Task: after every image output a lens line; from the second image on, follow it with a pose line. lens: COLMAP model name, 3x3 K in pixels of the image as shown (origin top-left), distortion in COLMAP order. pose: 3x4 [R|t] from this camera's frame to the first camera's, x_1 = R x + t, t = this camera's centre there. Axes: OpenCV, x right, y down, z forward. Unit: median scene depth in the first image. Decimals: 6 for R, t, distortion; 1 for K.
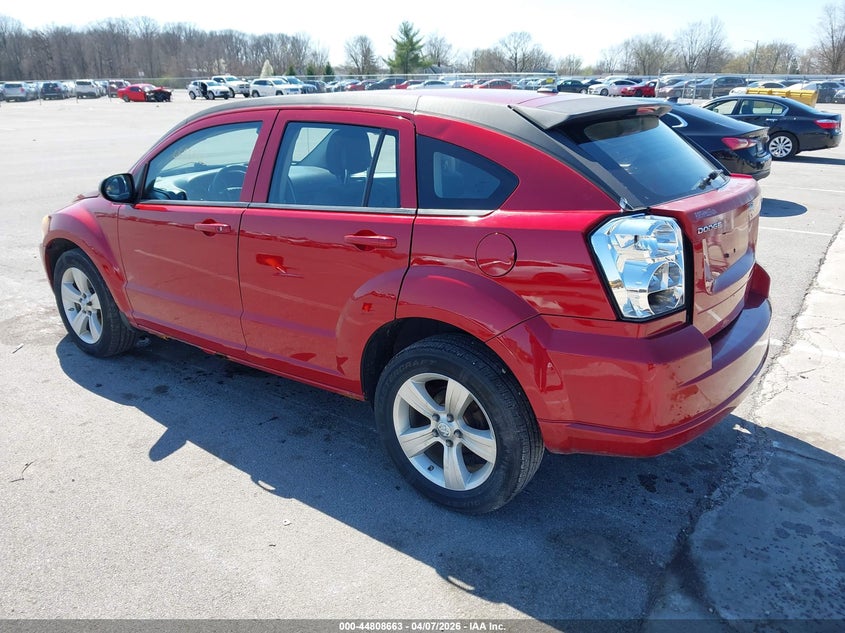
lens RADIAL K [[667.5, 0, 422.5], [0, 667.5, 316.5], [0, 0, 1]] dist [0.004846, 0.002521]
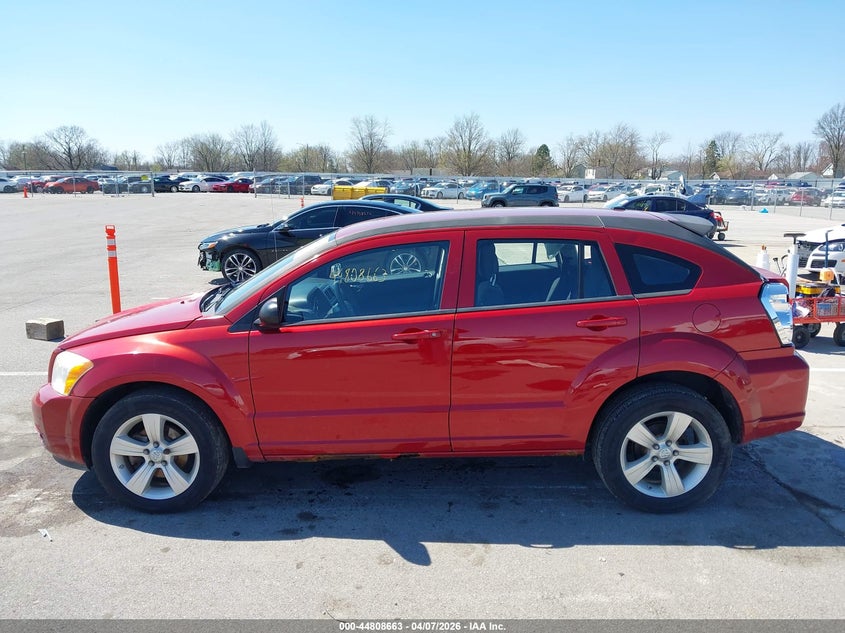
lens RADIAL K [[667.5, 0, 422.5], [0, 667.5, 316.5], [0, 0, 1]] dist [0.004846, 0.002521]
pose [[0.814795, -0.115226, 0.568184, -0.823273], [0.189110, 0.979269, -0.072597, -0.072524], [-0.548039, 0.166601, 0.819693, 0.078207]]
